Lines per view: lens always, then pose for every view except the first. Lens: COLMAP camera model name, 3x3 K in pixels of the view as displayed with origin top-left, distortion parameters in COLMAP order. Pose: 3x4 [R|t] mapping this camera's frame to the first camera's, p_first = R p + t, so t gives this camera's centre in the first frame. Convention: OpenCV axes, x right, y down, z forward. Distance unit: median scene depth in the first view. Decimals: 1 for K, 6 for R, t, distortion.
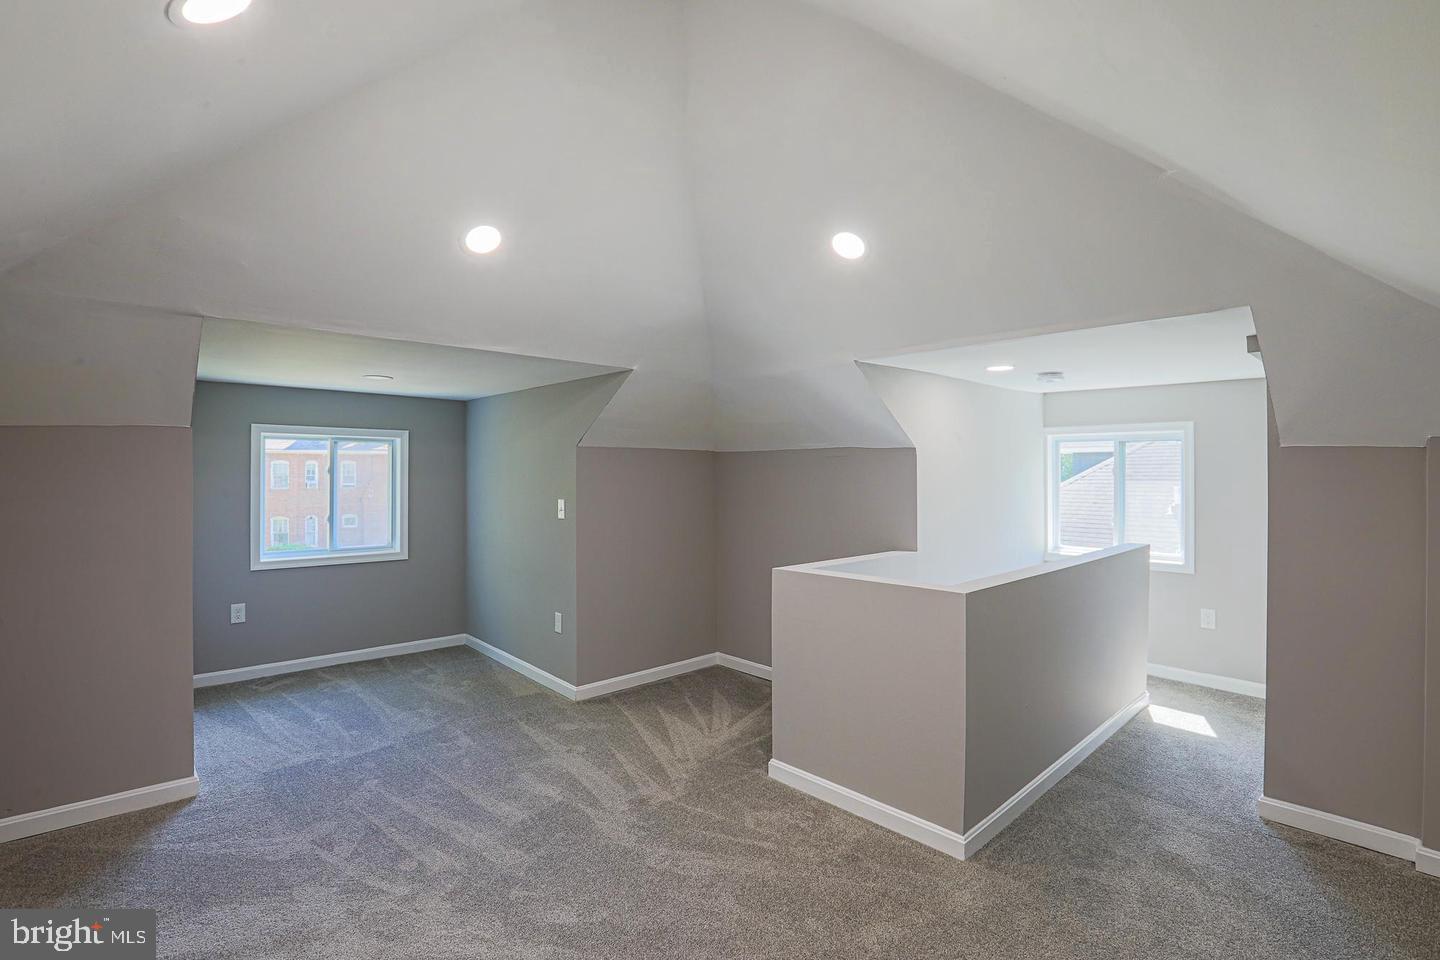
lens RADIAL K [[667.7, 0, 726.8], [0, 667.7, 472.5], [0, 0, 1]] dist [-0.038891, 0.000366]
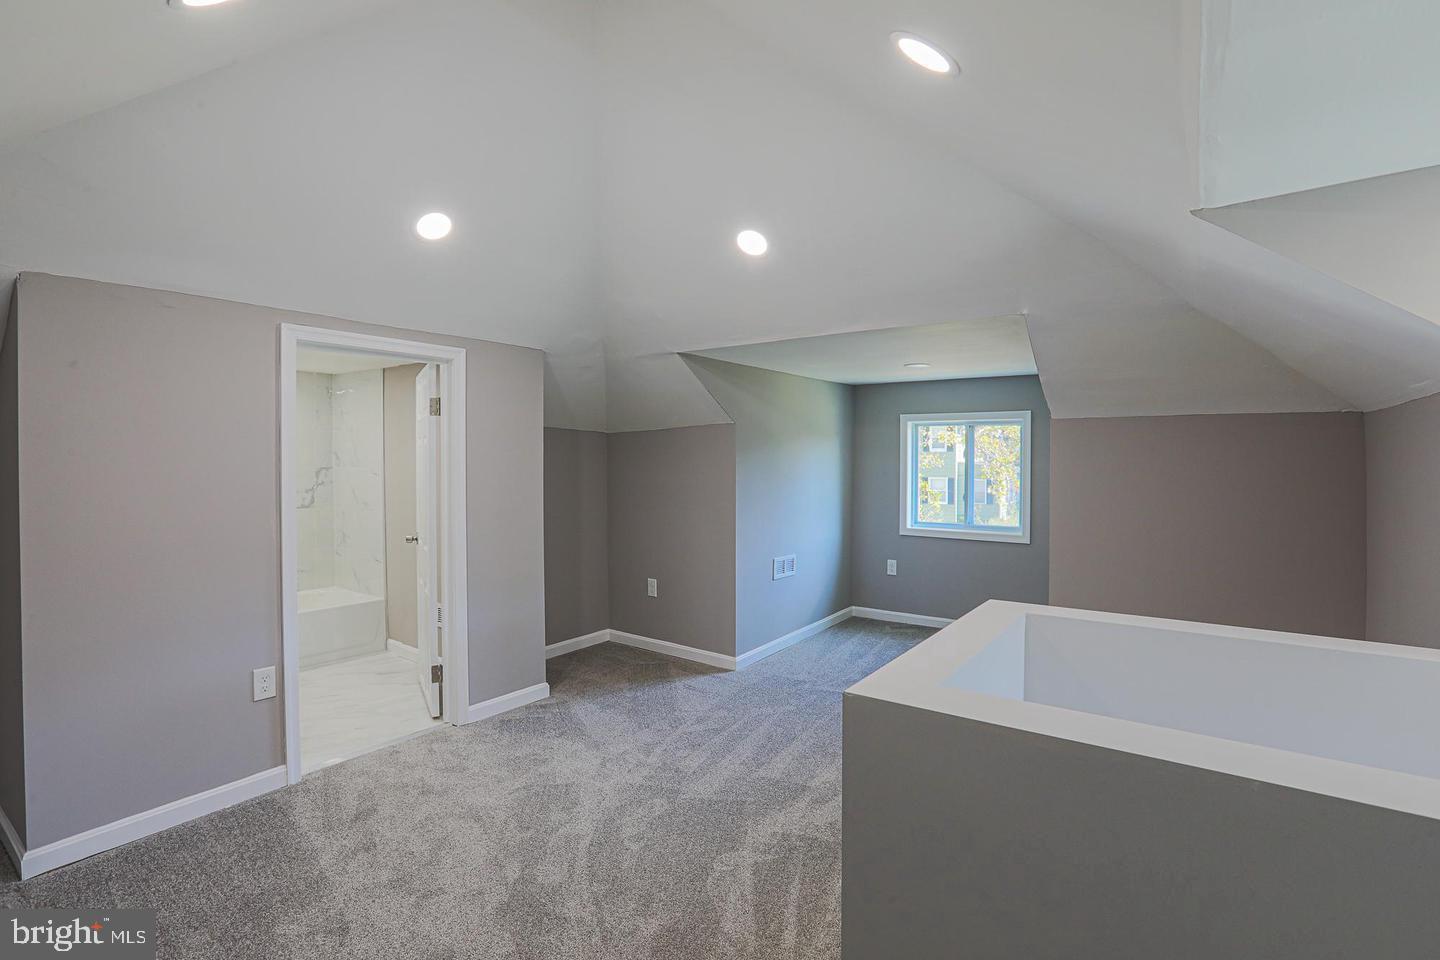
lens RADIAL K [[667.7, 0, 726.8], [0, 667.7, 472.5], [0, 0, 1]] dist [-0.038891, 0.000366]
pose [[0.186972, 0.021097, -0.982139, 0.549037], [0.005587, 0.999730, 0.022538, 0.003926], [0.982349, -0.009701, 0.186804, 0.556936]]
